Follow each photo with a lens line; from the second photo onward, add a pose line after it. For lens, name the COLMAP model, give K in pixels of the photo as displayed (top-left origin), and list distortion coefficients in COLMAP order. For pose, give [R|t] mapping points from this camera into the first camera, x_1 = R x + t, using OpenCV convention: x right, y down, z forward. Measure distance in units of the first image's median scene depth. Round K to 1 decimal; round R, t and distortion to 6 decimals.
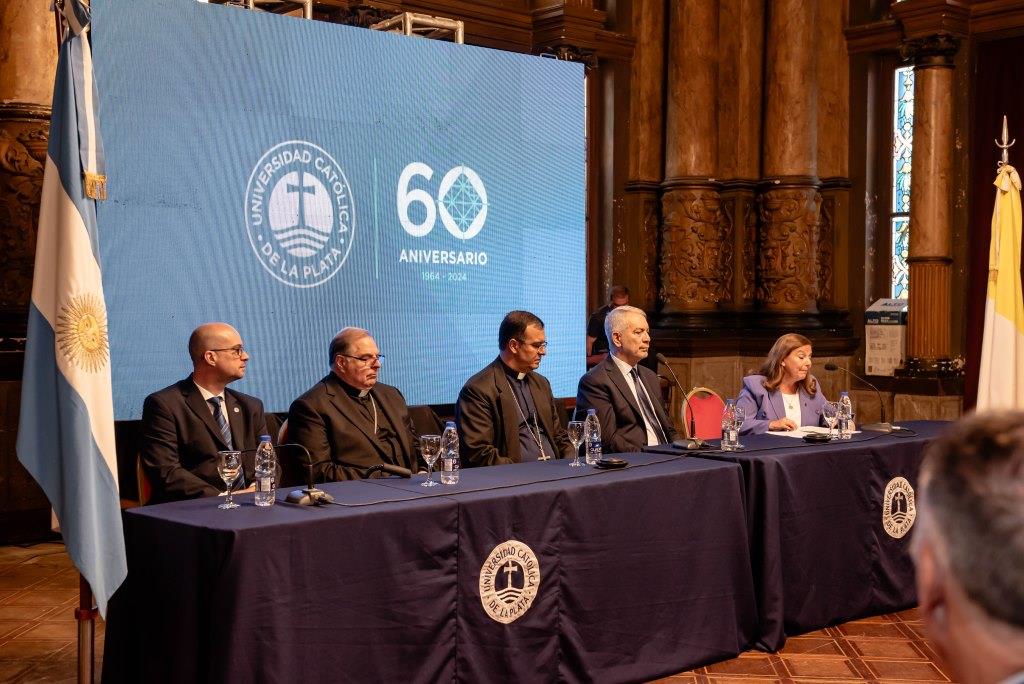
lens RADIAL K [[1323.5, 0, 500.8], [0, 1323.5, 341.1], [0, 0, 1]] dist [0.099192, 0.021083]
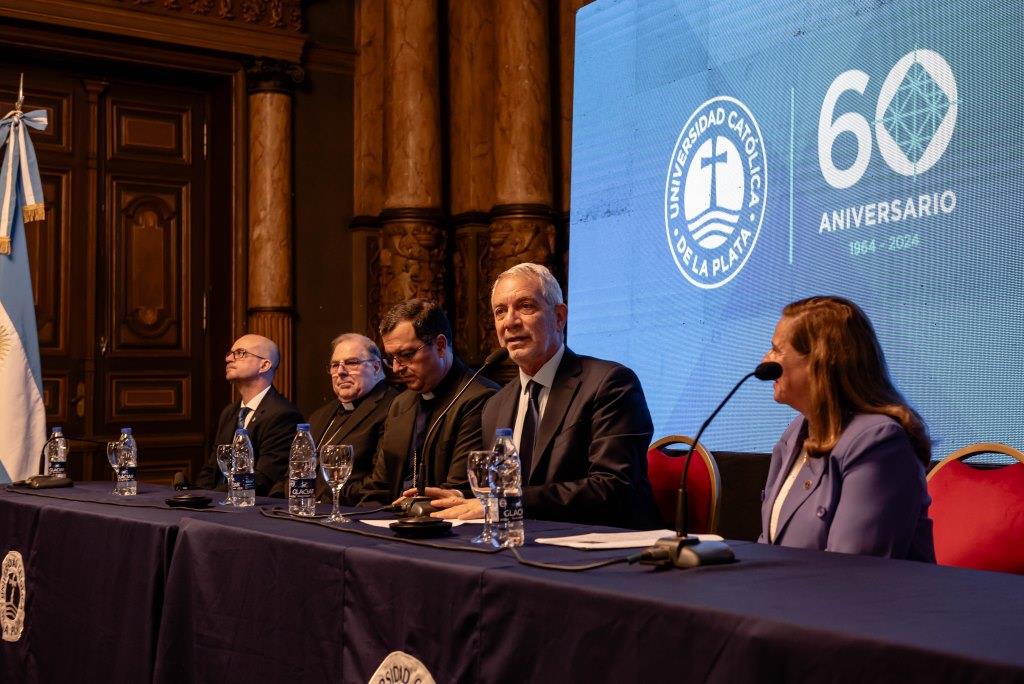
lens RADIAL K [[1337.0, 0, 553.4], [0, 1337.0, 320.5], [0, 0, 1]] dist [0.095113, 0.008642]
pose [[-0.109092, -0.066608, -0.991797, 0.608784], [-0.017724, 0.997724, -0.065057, 0.029182], [0.993874, 0.010482, -0.110024, 0.976084]]
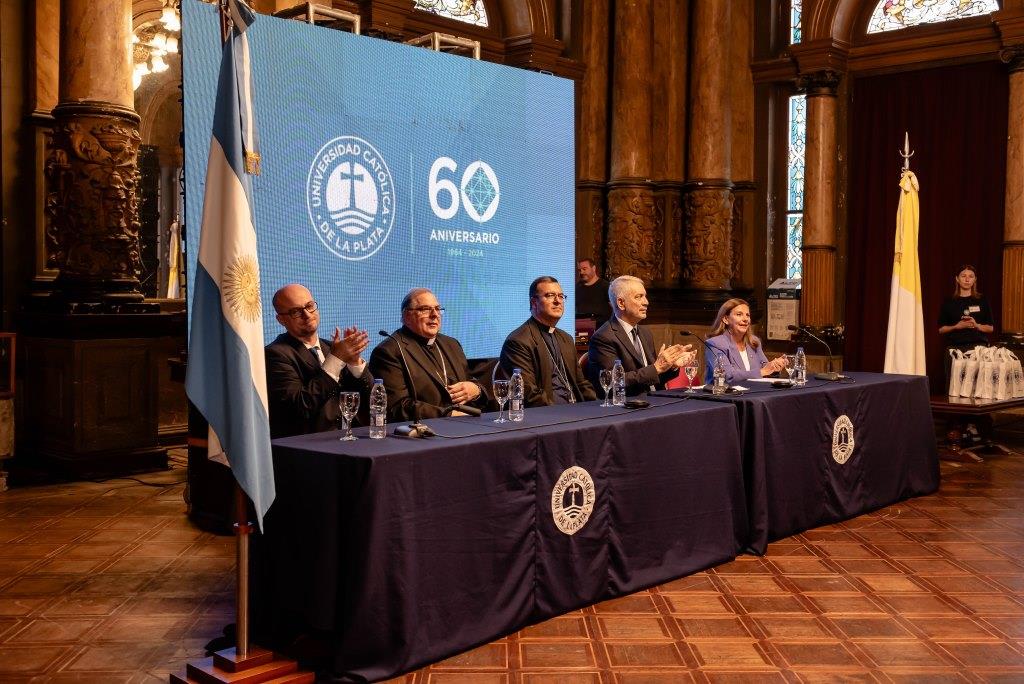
lens RADIAL K [[1086.6, 0, 550.3], [0, 1086.6, 318.3], [0, 0, 1]] dist [0.034771, -0.004250]
pose [[0.993178, 0.004029, 0.116535, -0.085882], [-0.004172, 0.999991, 0.000981, 0.009804], [-0.116530, -0.001461, 0.993186, 0.013951]]
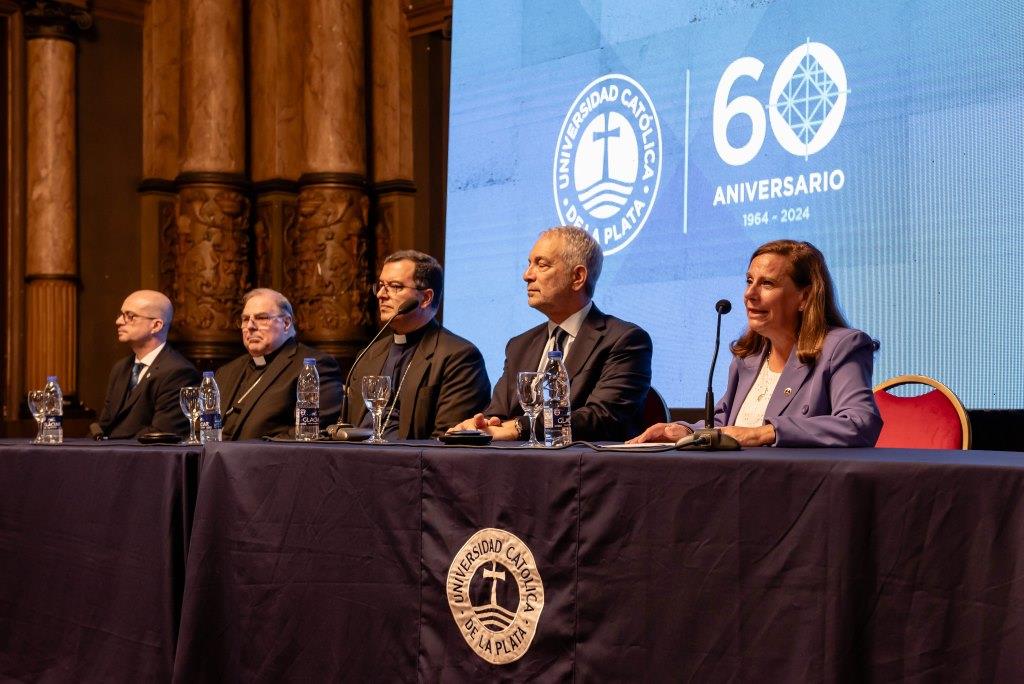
lens RADIAL K [[1477.4, 0, 565.9], [0, 1477.4, 342.9], [0, 0, 1]] dist [0.122573, -0.019411]
pose [[0.091318, -0.046902, -0.994717, 0.727801], [-0.021613, 0.998562, -0.049067, 0.056552], [0.995587, 0.025979, 0.090173, 0.880917]]
